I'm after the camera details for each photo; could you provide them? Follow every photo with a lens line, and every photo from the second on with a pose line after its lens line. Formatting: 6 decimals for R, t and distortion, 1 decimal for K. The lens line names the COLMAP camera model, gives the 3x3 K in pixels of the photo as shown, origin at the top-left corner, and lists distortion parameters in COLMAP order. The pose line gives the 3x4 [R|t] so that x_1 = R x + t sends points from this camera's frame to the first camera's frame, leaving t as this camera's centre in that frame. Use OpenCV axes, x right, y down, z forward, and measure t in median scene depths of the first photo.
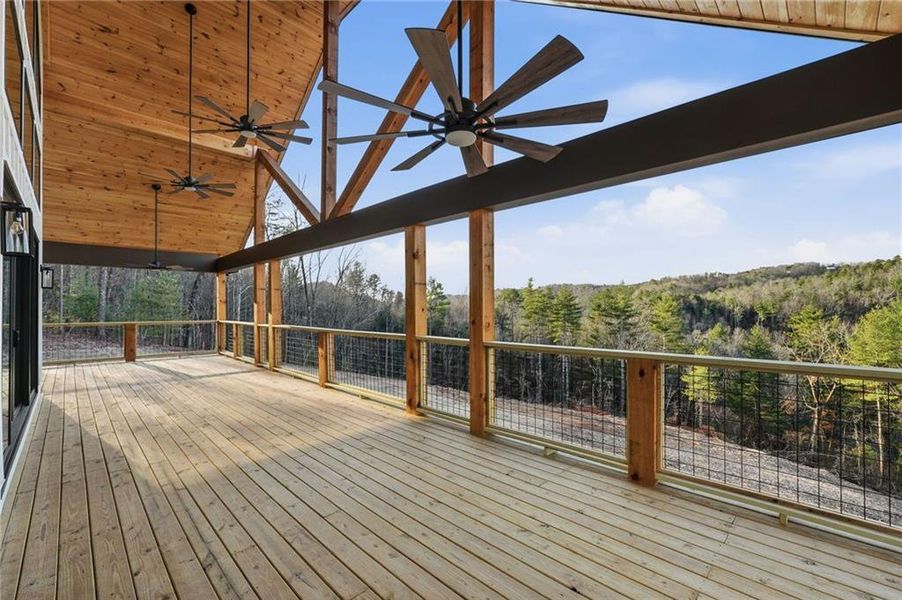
lens RADIAL K [[386.2, 0, 451.9], [0, 386.2, 305.7], [0, 0, 1]] dist [-0.001510, 0.000509]
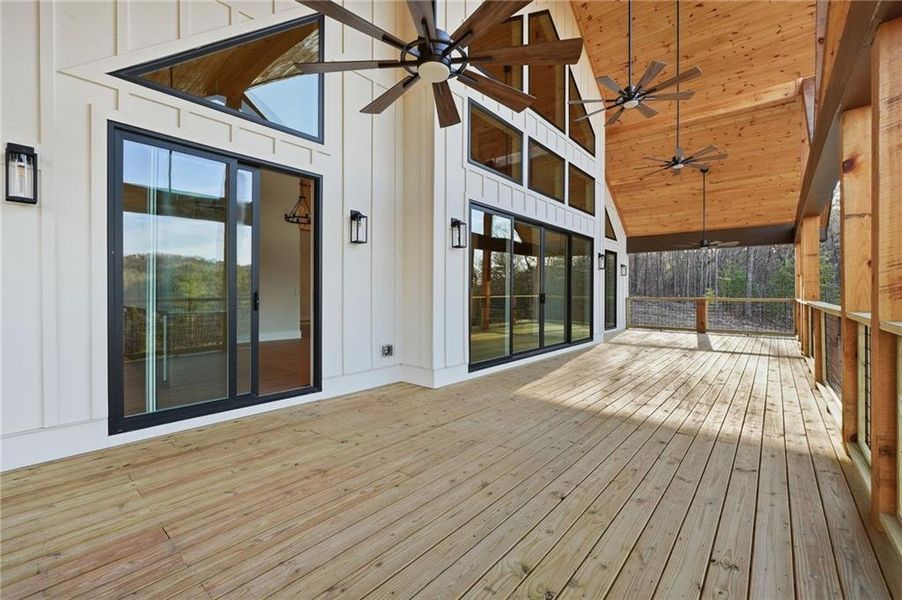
lens RADIAL K [[386.2, 0, 458.1], [0, 386.2, 294.3], [0, 0, 1]] dist [-0.001510, 0.000509]
pose [[0.093682, 0.003101, -0.995597, 0.242187], [0.005051, 0.999981, 0.003590, 0.029623], [0.995589, -0.005365, 0.093665, 0.237329]]
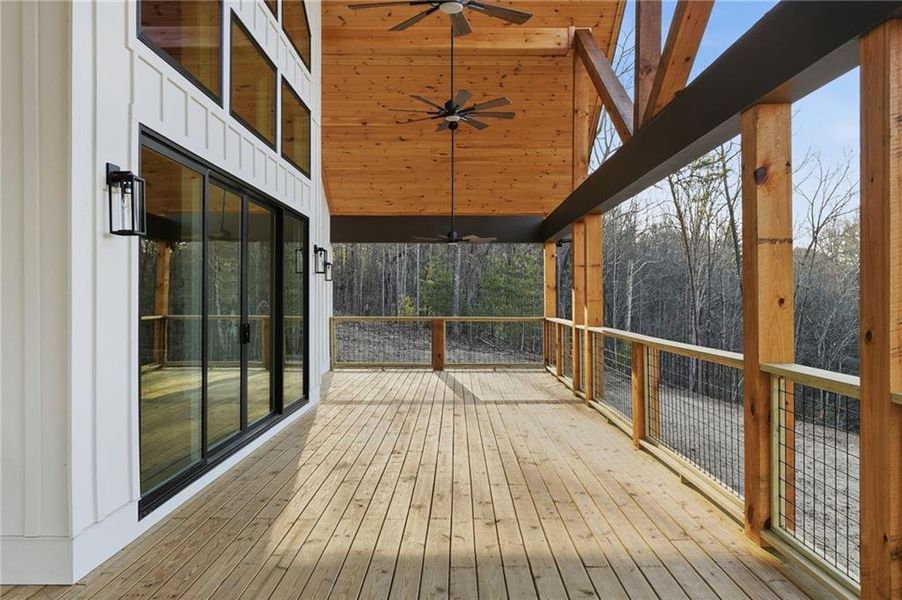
lens RADIAL K [[679.8, 0, 453.2], [0, 679.8, 302.1], [0, 0, 1]] dist [-0.005272, 0.003772]
pose [[0.702762, 0.005037, -0.711407, 0.122273], [0.003326, 0.999941, 0.010366, 0.001362], [0.711417, -0.009651, 0.702704, 0.136939]]
